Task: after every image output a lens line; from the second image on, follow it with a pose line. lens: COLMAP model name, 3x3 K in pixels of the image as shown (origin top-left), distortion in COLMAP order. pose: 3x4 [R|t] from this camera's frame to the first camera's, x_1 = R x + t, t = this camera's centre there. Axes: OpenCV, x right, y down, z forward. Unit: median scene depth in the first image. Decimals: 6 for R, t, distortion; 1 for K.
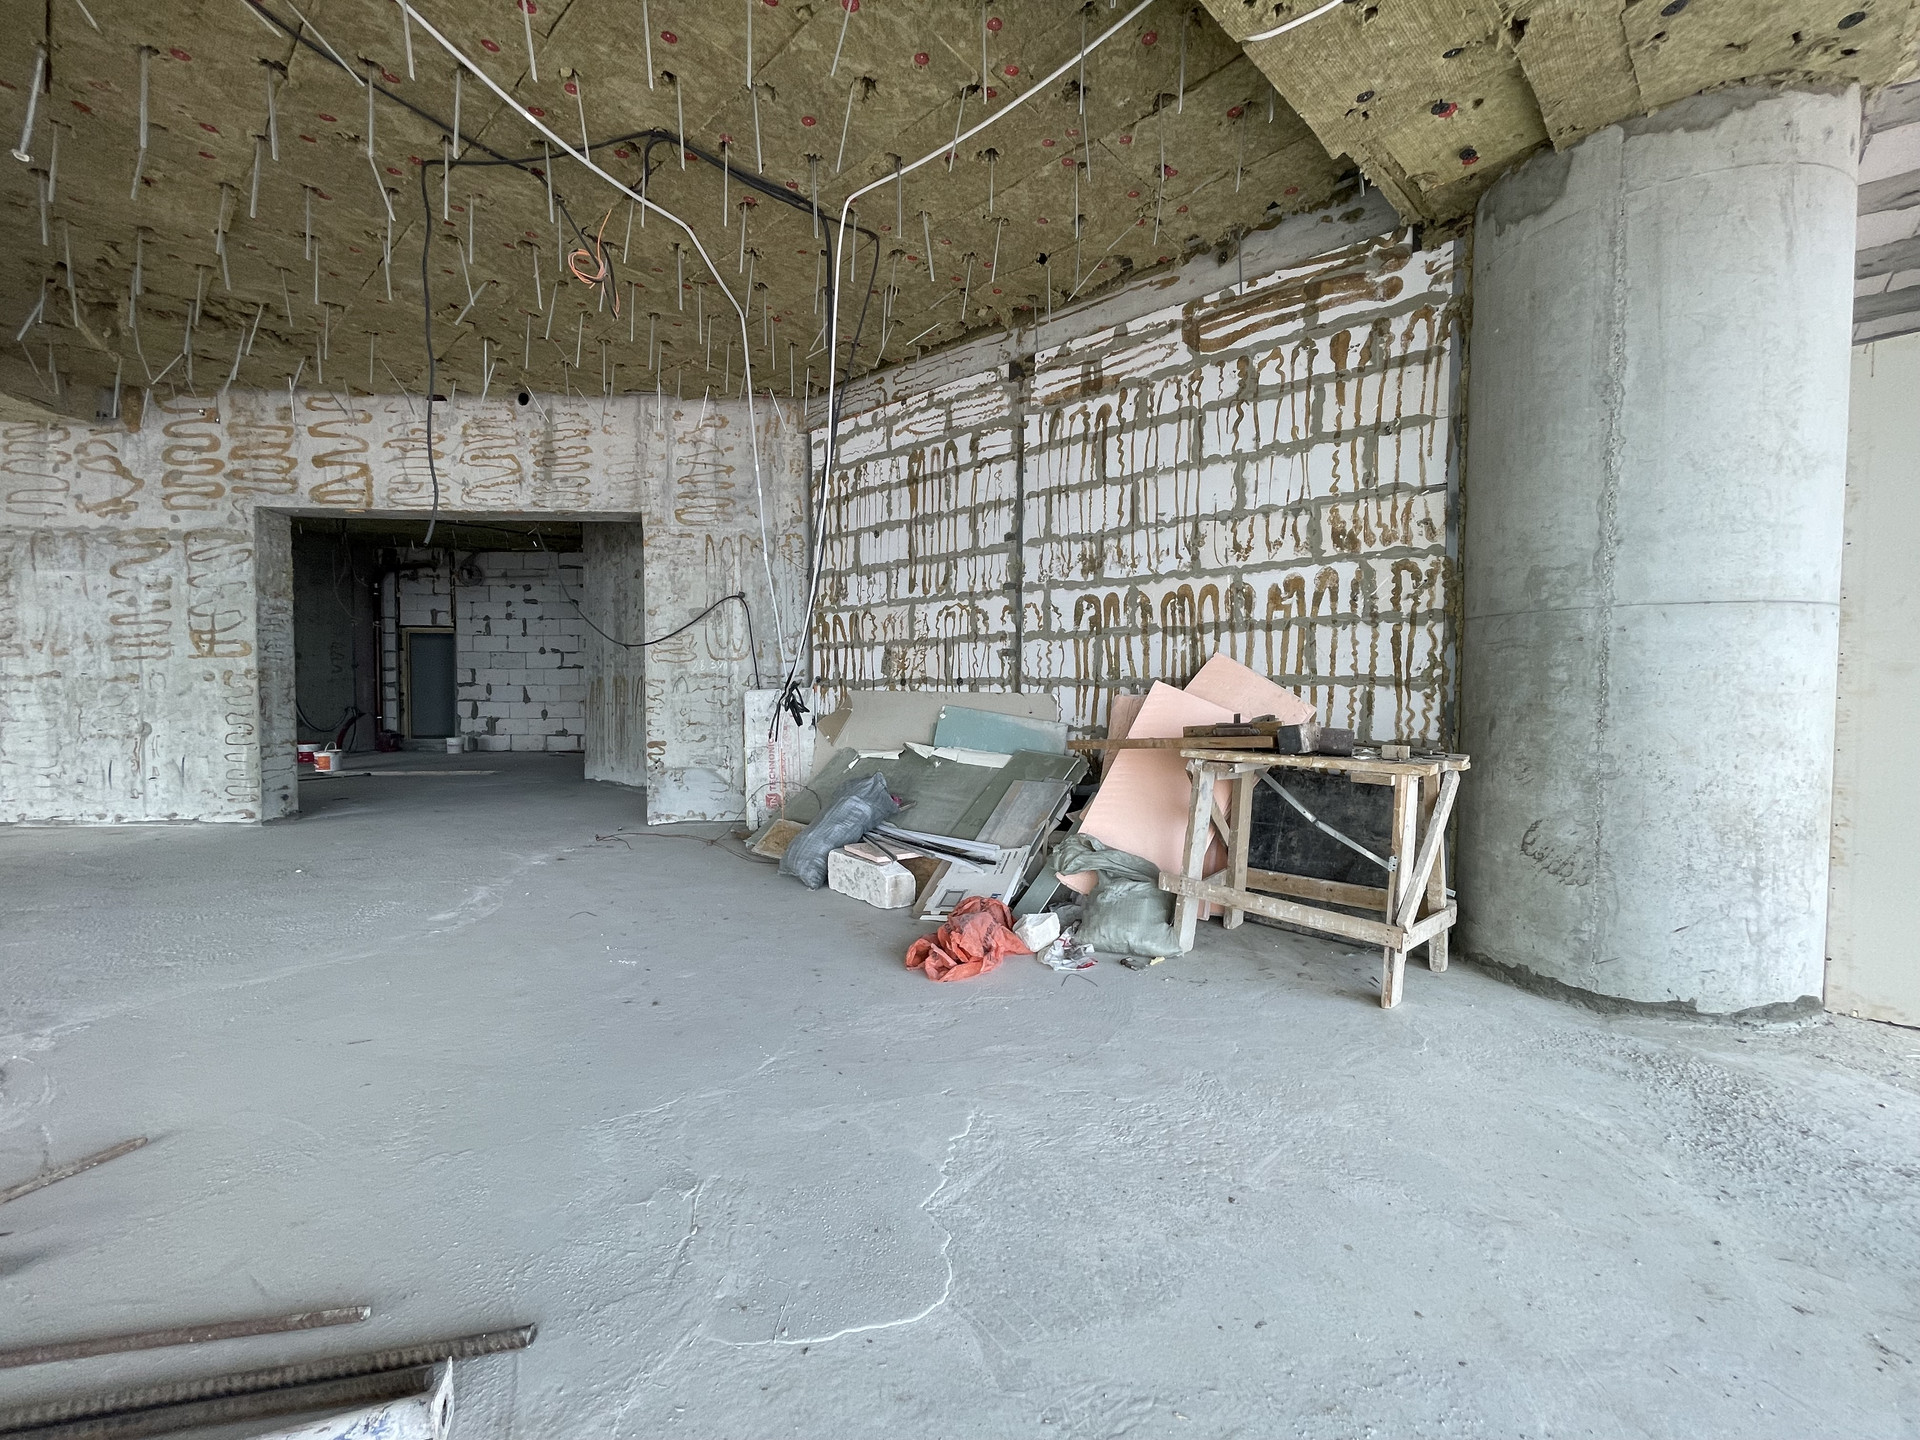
lens RADIAL K [[779.0, 0, 938.5], [0, 779.0, 684.4], [0, 0, 1]] dist [-0.001818, 0.000125]
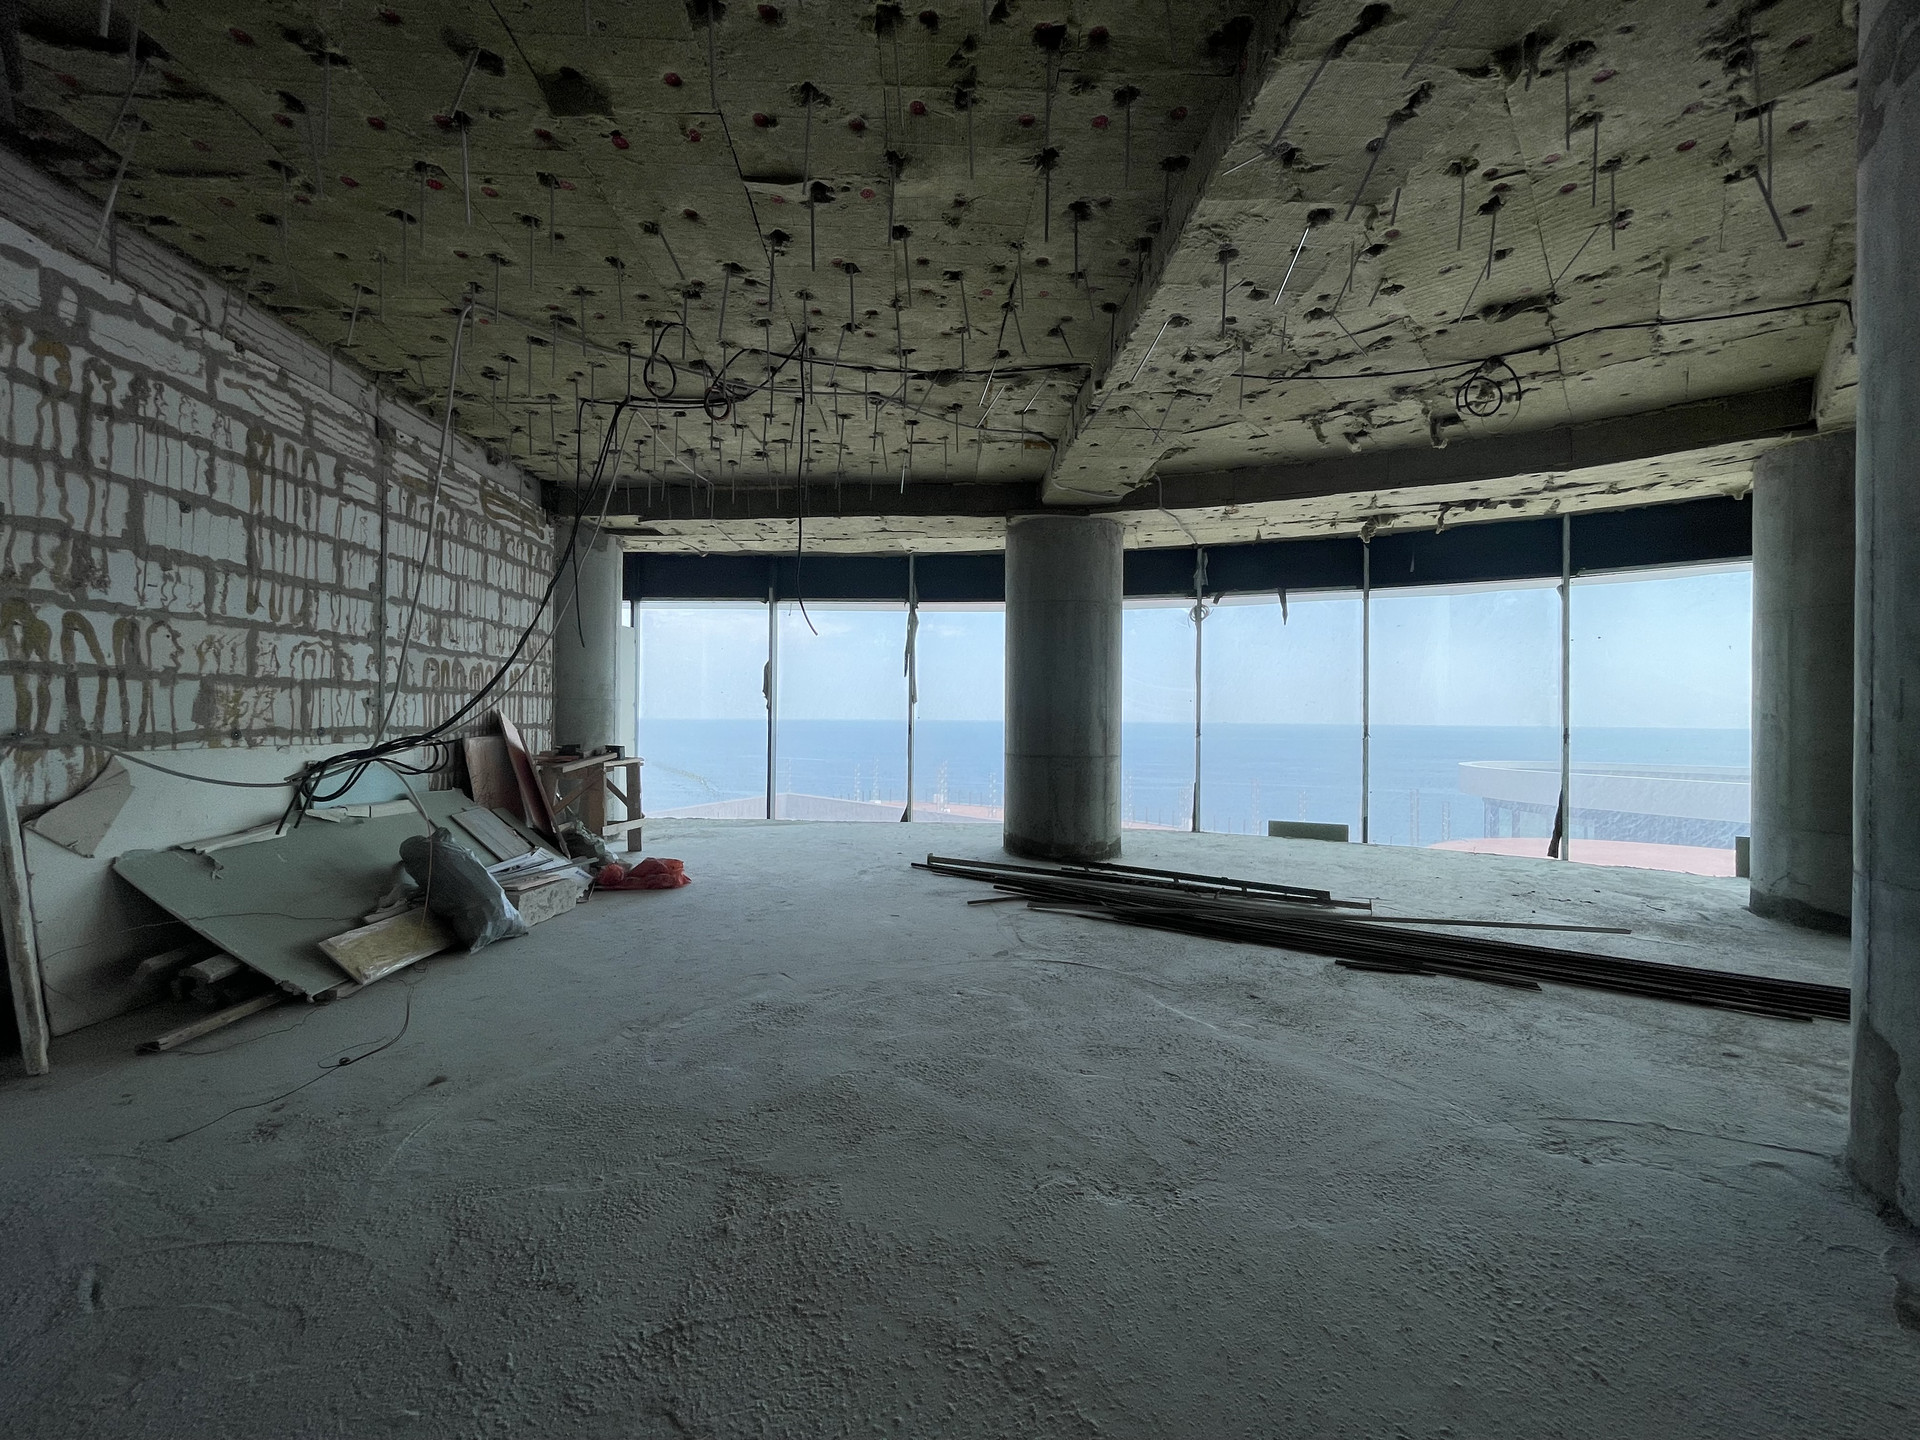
lens RADIAL K [[779.0, 0, 962.7], [0, 779.0, 720.6], [0, 0, 1]] dist [-0.001818, 0.000125]
pose [[-0.704654, 0.008588, 0.709499, -1.081523], [0.019509, 0.999783, 0.007274, -0.008321], [-0.709283, 0.018968, -0.704669, 1.090613]]
